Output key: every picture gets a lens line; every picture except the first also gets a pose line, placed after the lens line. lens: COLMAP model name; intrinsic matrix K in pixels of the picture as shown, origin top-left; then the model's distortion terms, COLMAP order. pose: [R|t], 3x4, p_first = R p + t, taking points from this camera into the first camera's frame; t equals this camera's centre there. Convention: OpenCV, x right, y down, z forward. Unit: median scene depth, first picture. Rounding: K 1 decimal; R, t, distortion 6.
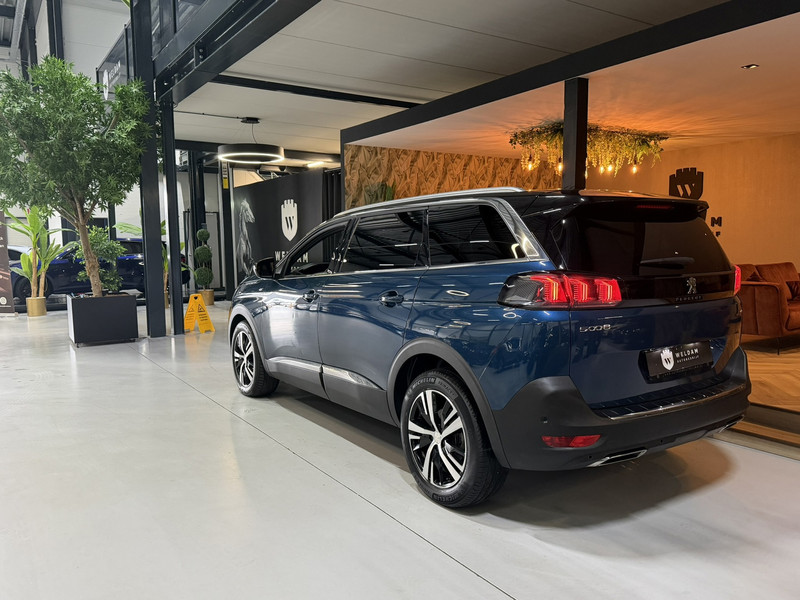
lens RADIAL K [[623.2, 0, 396.8], [0, 623.2, 299.0], [0, 0, 1]] dist [0.123701, -0.168460]
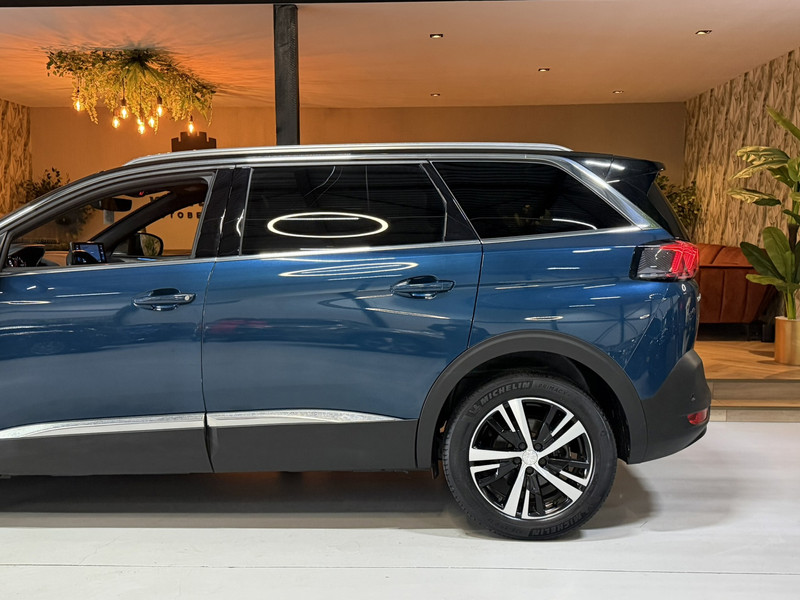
lens RADIAL K [[852.0, 0, 399.5], [0, 852.0, 302.3], [0, 0, 1]] dist [0.179698, -0.372713]
pose [[0.580072, -0.061450, 0.812244, -0.403662], [0.067218, 0.997361, 0.027450, -0.005853], [-0.811787, 0.038674, 0.582671, 0.226618]]
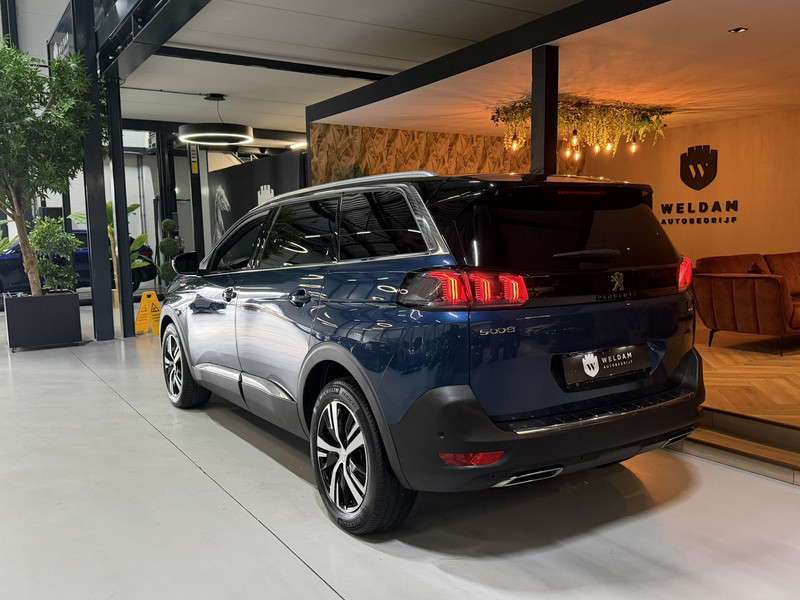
lens RADIAL K [[693.3, 0, 402.2], [0, 693.3, 298.1], [0, 0, 1]] dist [0.140346, -0.221816]
pose [[0.999878, -0.007404, -0.013785, 0.074033], [0.007476, 0.999959, 0.005142, -0.002169], [0.013747, -0.005245, 0.999892, 0.008395]]
